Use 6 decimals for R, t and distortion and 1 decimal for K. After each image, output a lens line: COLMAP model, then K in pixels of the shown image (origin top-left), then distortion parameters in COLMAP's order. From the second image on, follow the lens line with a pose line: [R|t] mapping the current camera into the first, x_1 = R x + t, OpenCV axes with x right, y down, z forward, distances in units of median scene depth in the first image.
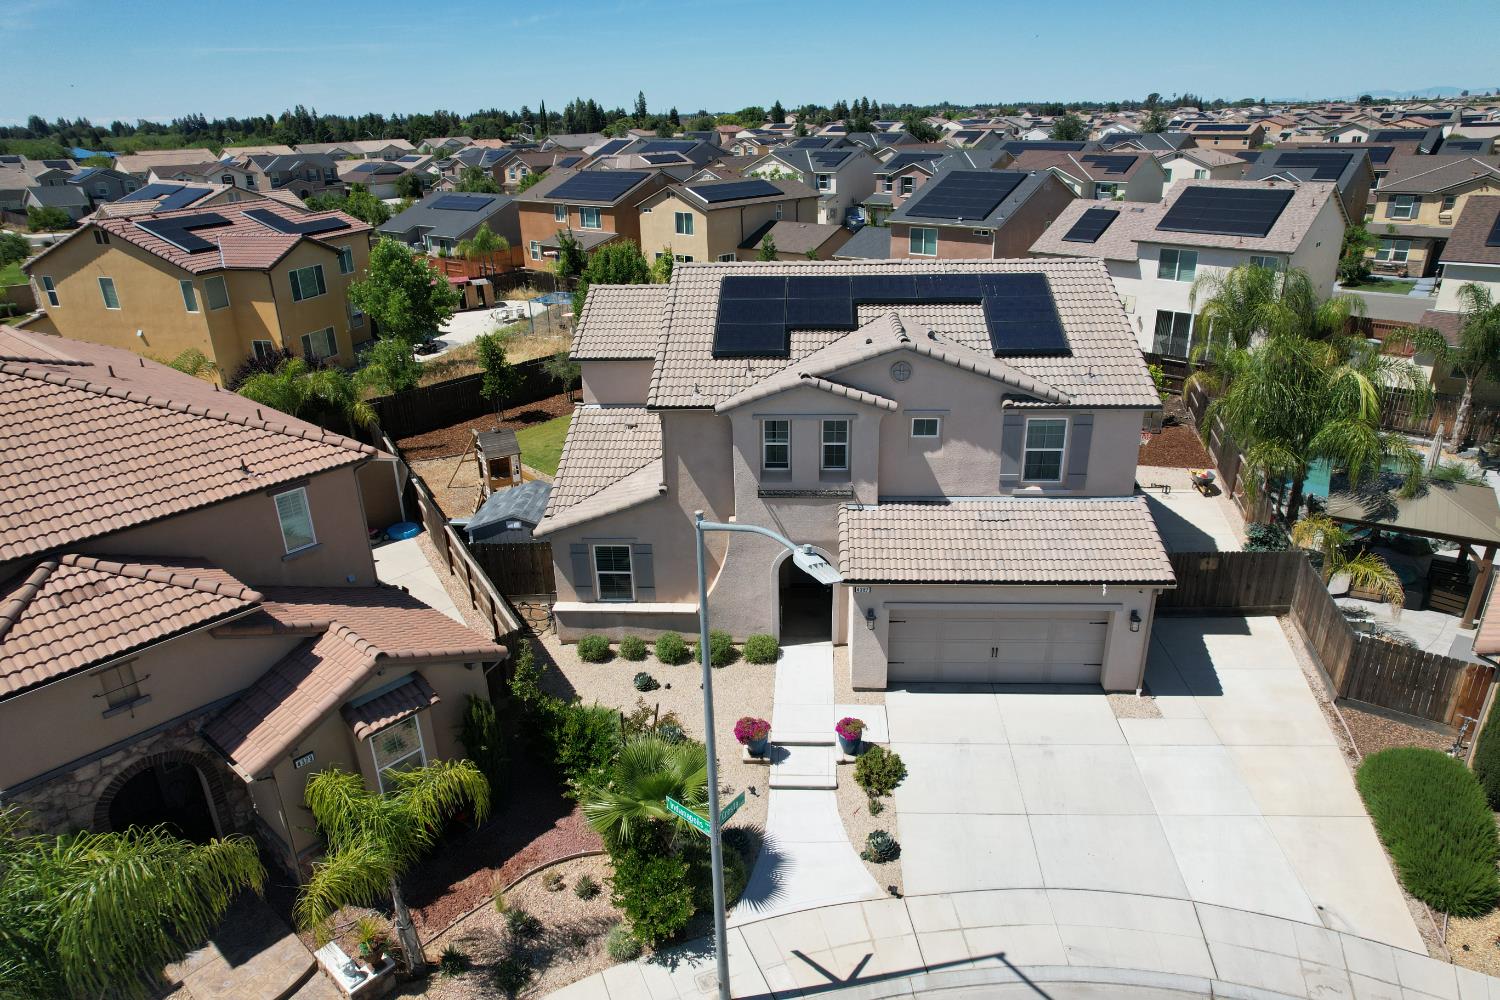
lens RADIAL K [[949.6, 0, 754.0], [0, 949.6, 501.3], [0, 0, 1]] dist [-0.069595, 0.058081]
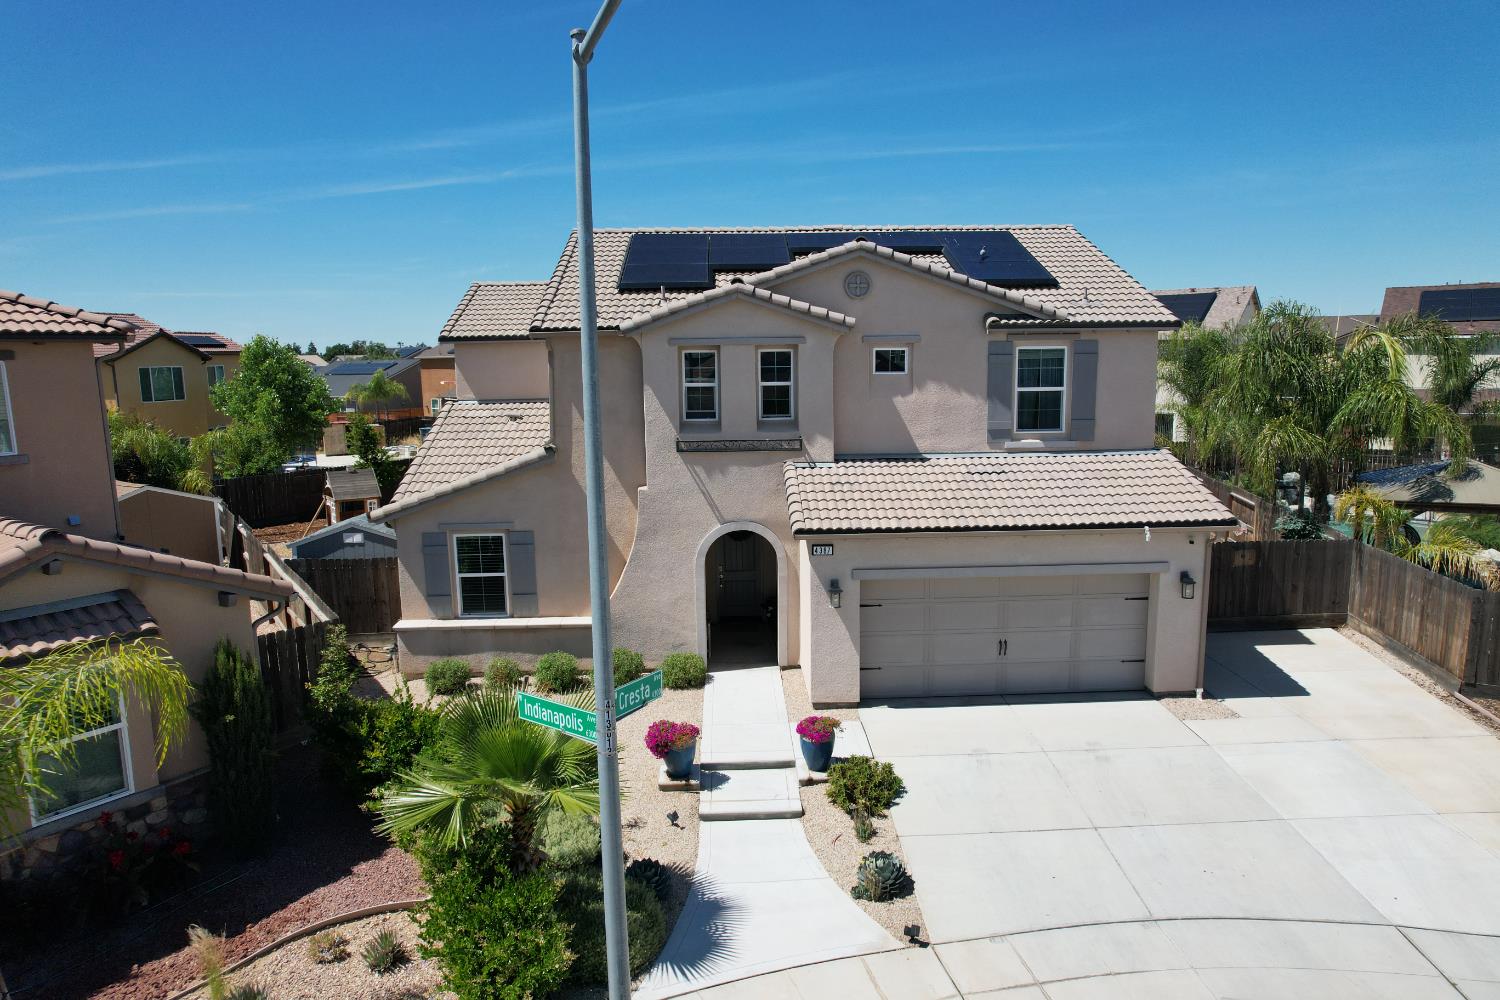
lens RADIAL K [[949.6, 0, 752.5], [0, 949.6, 504.7], [0, 0, 1]] dist [-0.069595, 0.058081]
pose [[0.995933, -0.007077, 0.089823, -0.003751], [0.028155, 0.971431, -0.235644, 0.219470], [-0.085590, 0.237215, 0.967679, 0.281057]]
